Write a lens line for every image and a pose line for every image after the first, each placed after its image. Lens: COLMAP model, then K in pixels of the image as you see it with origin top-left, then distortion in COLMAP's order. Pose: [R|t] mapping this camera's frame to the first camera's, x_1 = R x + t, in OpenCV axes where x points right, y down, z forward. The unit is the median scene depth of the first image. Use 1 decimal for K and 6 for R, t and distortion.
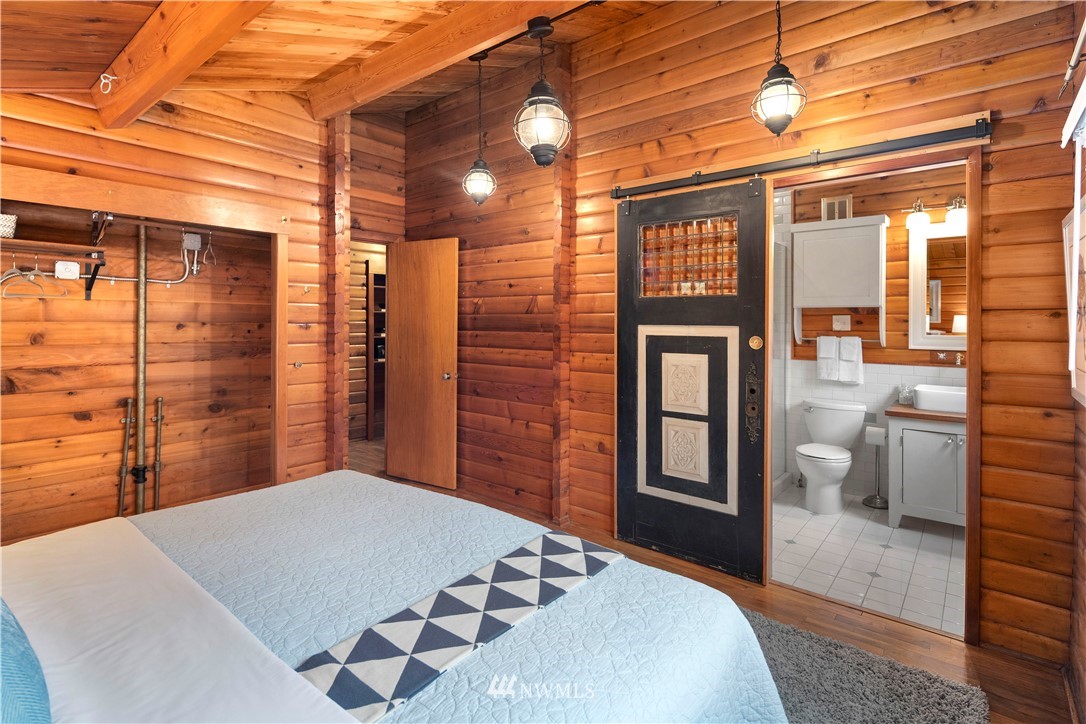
lens RADIAL K [[531.2, 0, 538.8], [0, 531.2, 328.2], [0, 0, 1]] dist [0.005686, -0.004428]
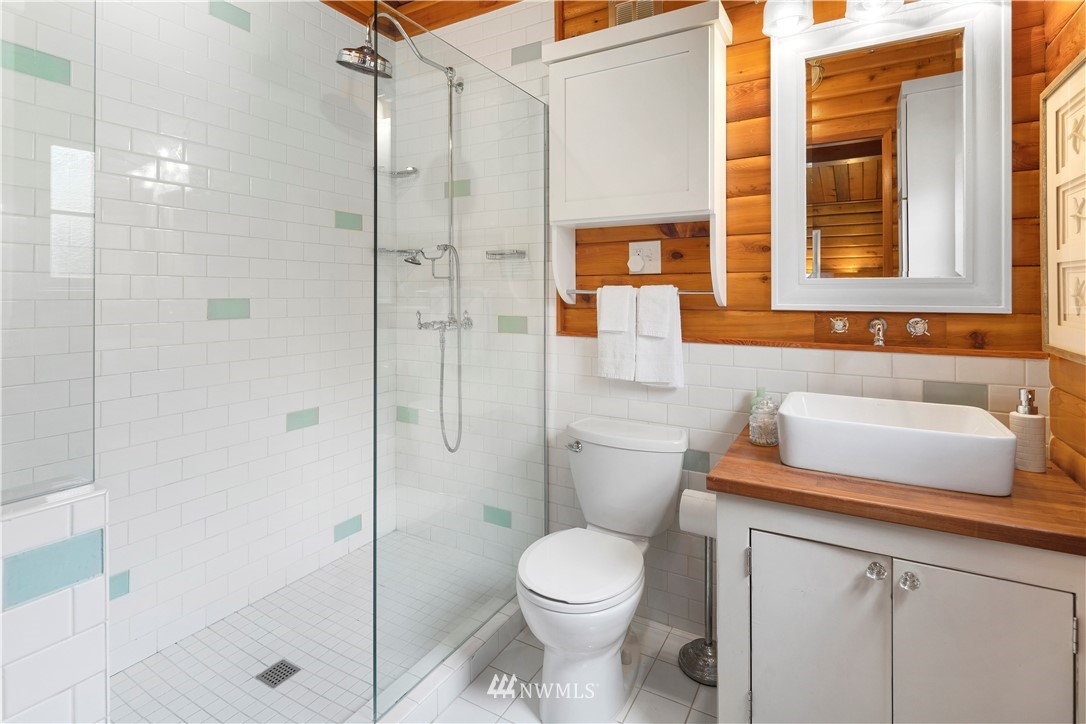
lens RADIAL K [[531.2, 0, 541.1], [0, 531.2, 295.3], [0, 0, 1]] dist [0.005686, -0.004428]
pose [[0.985460, -0.000858, 0.169907, 0.415720], [0.002738, 0.999938, -0.010833, 0.030189], [-0.169887, 0.011141, 0.985401, 0.574243]]
